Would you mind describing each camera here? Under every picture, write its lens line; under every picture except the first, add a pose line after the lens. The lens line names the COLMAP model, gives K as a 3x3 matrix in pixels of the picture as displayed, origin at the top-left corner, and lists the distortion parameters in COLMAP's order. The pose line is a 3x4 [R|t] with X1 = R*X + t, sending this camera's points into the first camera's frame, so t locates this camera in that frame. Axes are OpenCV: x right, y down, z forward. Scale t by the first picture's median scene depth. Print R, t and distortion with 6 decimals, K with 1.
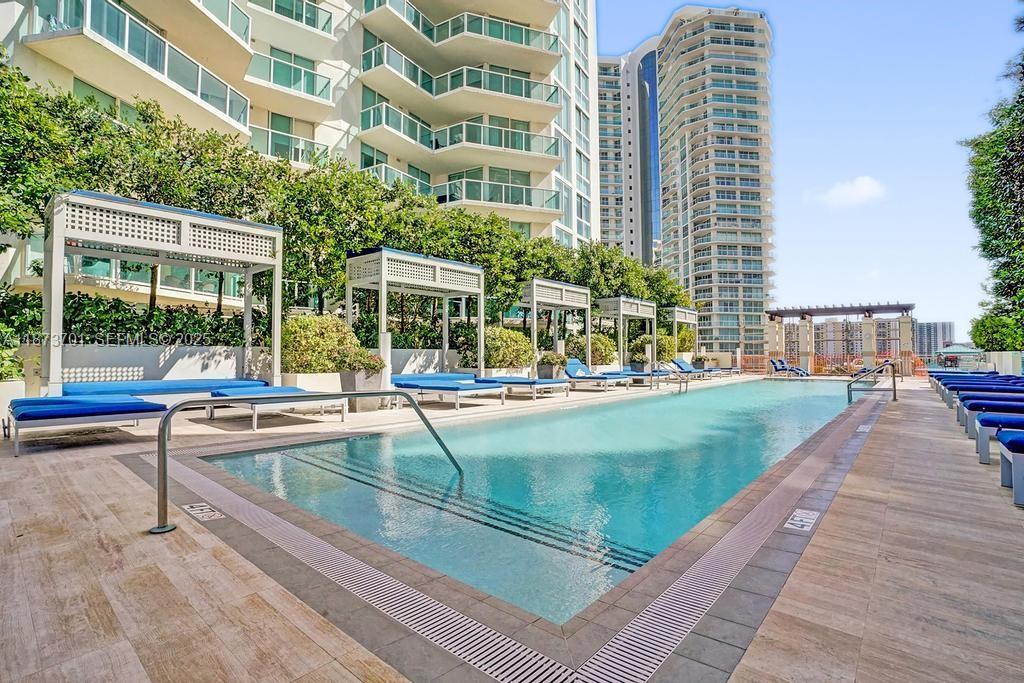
lens RADIAL K [[479.1, 0, 524.0], [0, 479.1, 341.7], [0, 0, 1]] dist [-0.074535, 0.032226]
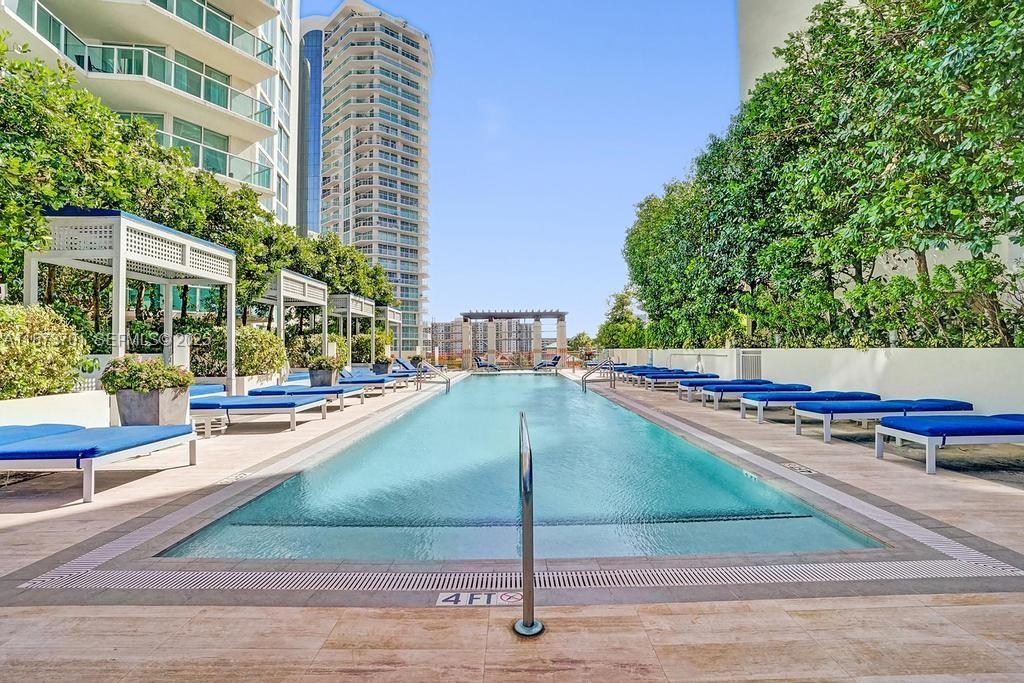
lens RADIAL K [[486.3, 0, 512.0], [0, 486.3, 341.5], [0, 0, 1]] dist [-0.075719, 0.033036]
pose [[0.764849, -0.000189, 0.644210, -0.140765], [-0.005866, 0.999956, 0.007259, -0.006970], [-0.644183, -0.009331, 0.764814, 0.046246]]
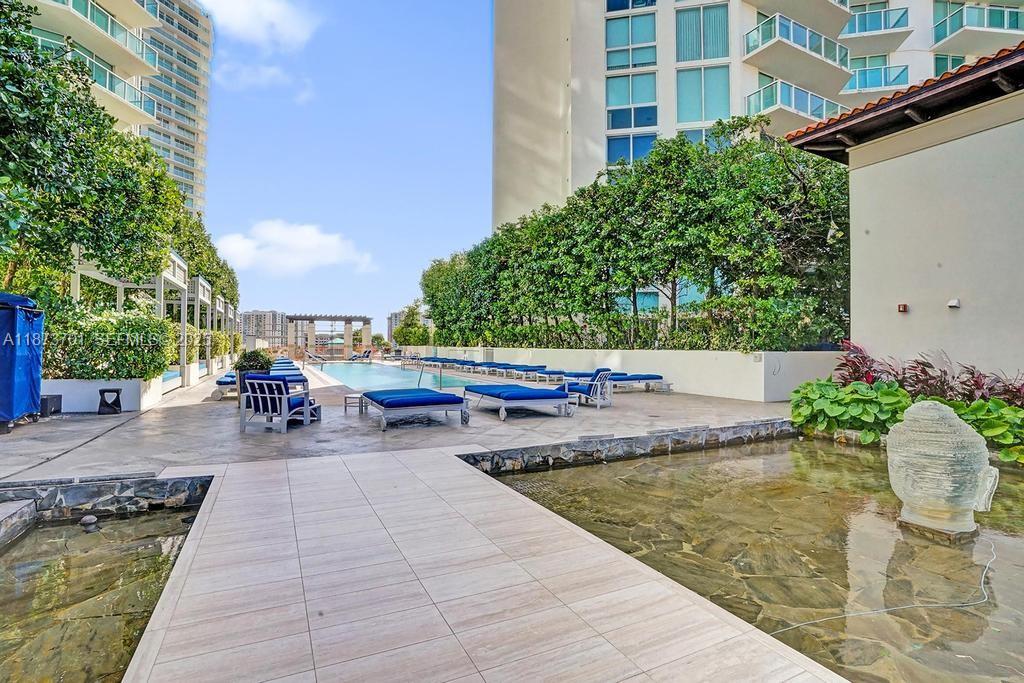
lens RADIAL K [[486.3, 0, 512.0], [0, 486.3, 341.5], [0, 0, 1]] dist [-0.075719, 0.033036]
pose [[0.393444, 0.001856, 0.919347, -0.548703], [-0.025645, 0.999631, 0.008957, -0.020077], [-0.918991, -0.027100, 0.393346, -0.176494]]
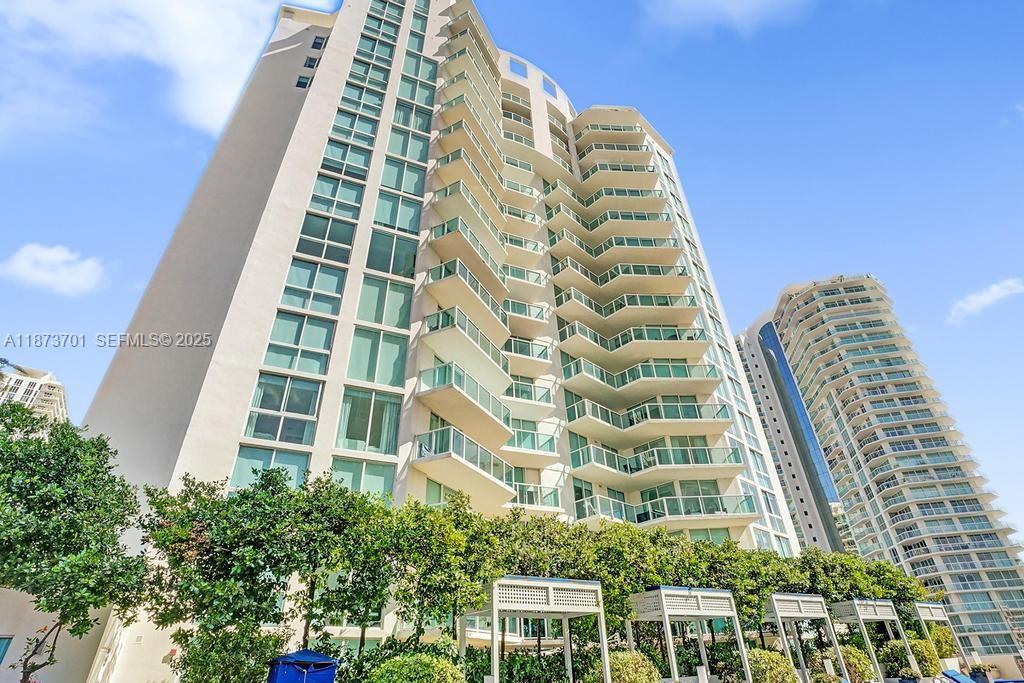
lens RADIAL K [[510.7, 0, 514.3], [0, 510.7, 337.9], [0, 0, 1]] dist [-0.075004, 0.027682]
pose [[0.958171, -0.185316, -0.218097, -0.120971], [0.038920, 0.839348, -0.542199, -0.022709], [0.283538, 0.511031, 0.811451, -0.237863]]
